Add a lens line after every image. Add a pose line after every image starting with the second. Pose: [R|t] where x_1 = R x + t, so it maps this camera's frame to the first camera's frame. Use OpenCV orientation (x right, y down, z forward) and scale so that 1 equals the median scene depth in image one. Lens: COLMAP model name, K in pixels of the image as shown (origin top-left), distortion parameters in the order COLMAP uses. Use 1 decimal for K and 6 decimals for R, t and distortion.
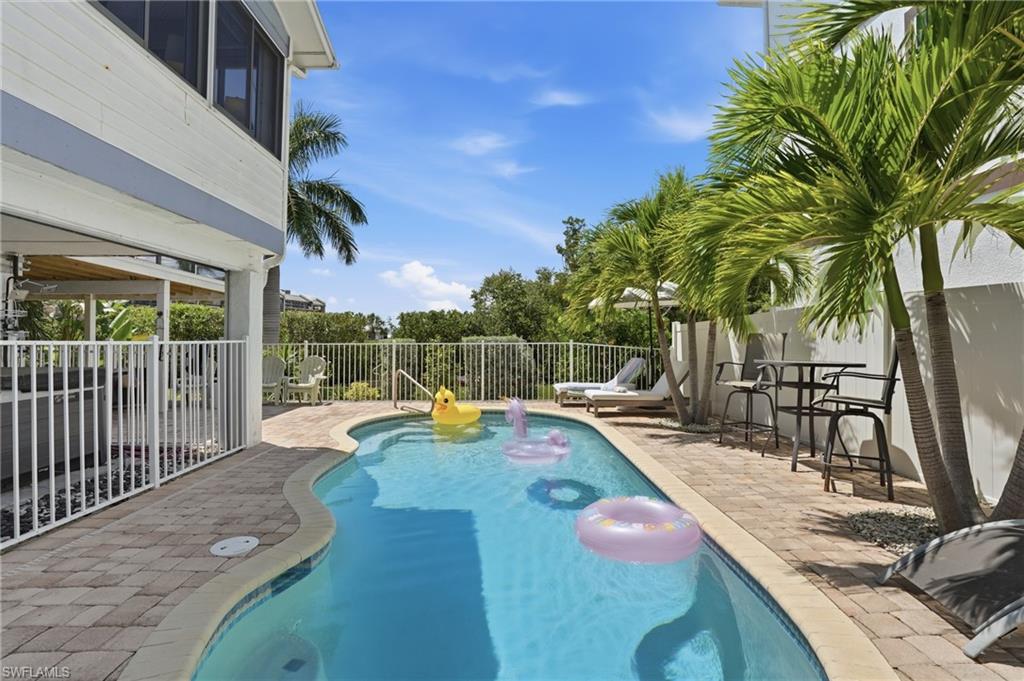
lens RADIAL K [[476.1, 0, 512.0], [0, 476.1, 340.5], [0, 0, 1]] dist [-0.068973, 0.024363]
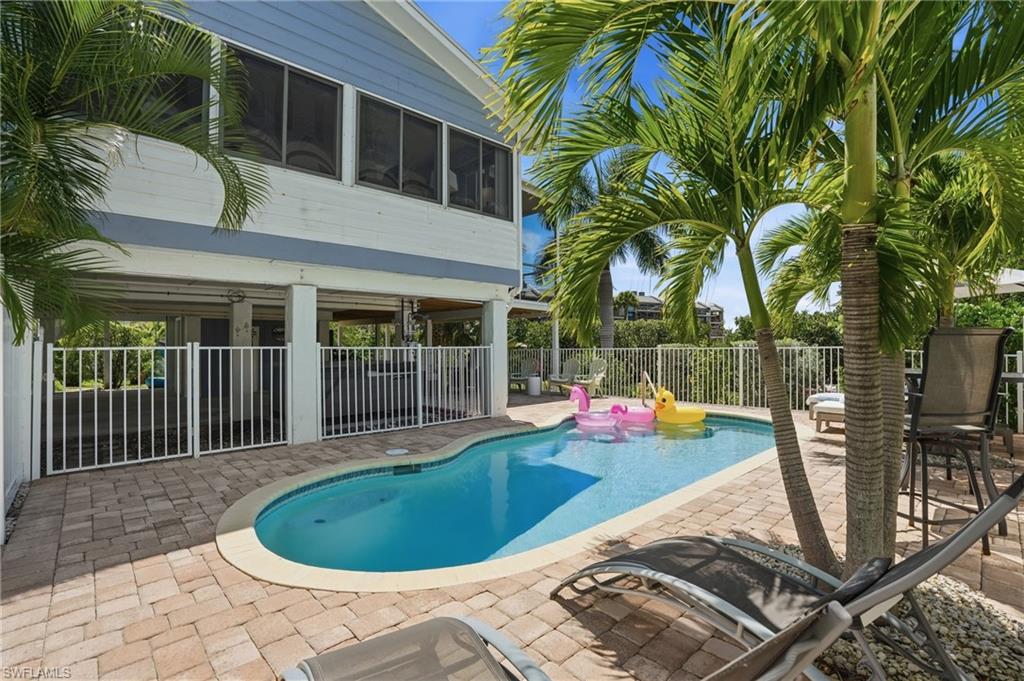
lens RADIAL K [[476.1, 0, 512.0], [0, 476.1, 340.5], [0, 0, 1]] dist [-0.068973, 0.024363]
pose [[0.668572, -0.014154, -0.743513, 0.654482], [0.005936, 0.999889, -0.013696, 0.002427], [0.743624, 0.004743, 0.668582, 0.013509]]
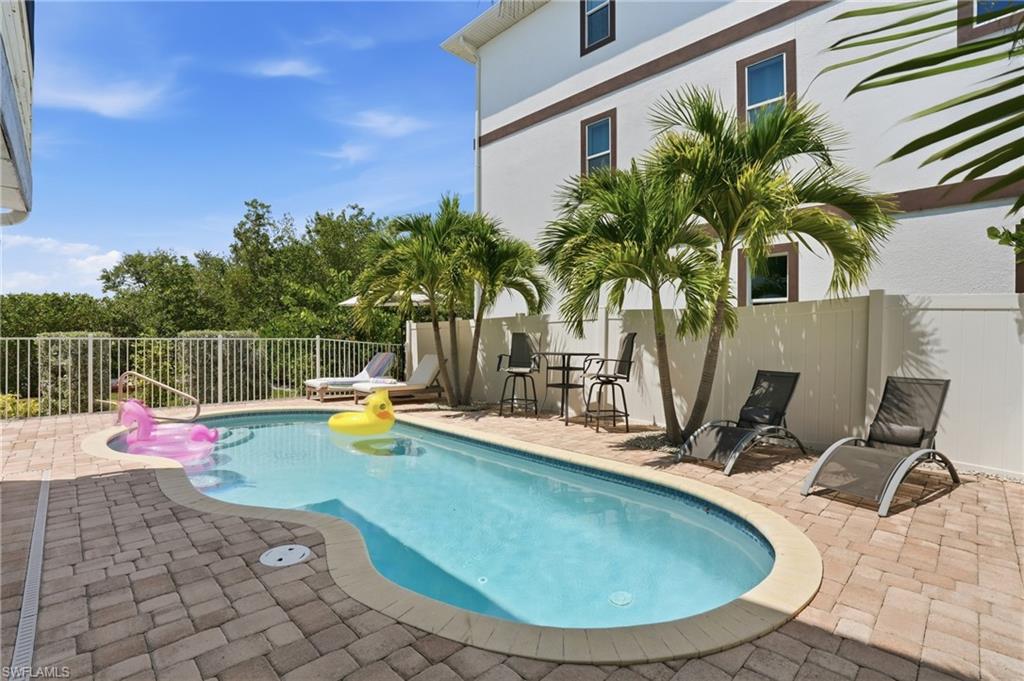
lens RADIAL K [[476.1, 0, 512.0], [0, 476.1, 340.5], [0, 0, 1]] dist [-0.068973, 0.024363]
pose [[0.730847, 0.002408, 0.682537, -0.493913], [-0.009175, 0.999938, 0.006297, -0.001485], [-0.682480, -0.010864, 0.730824, 0.000126]]
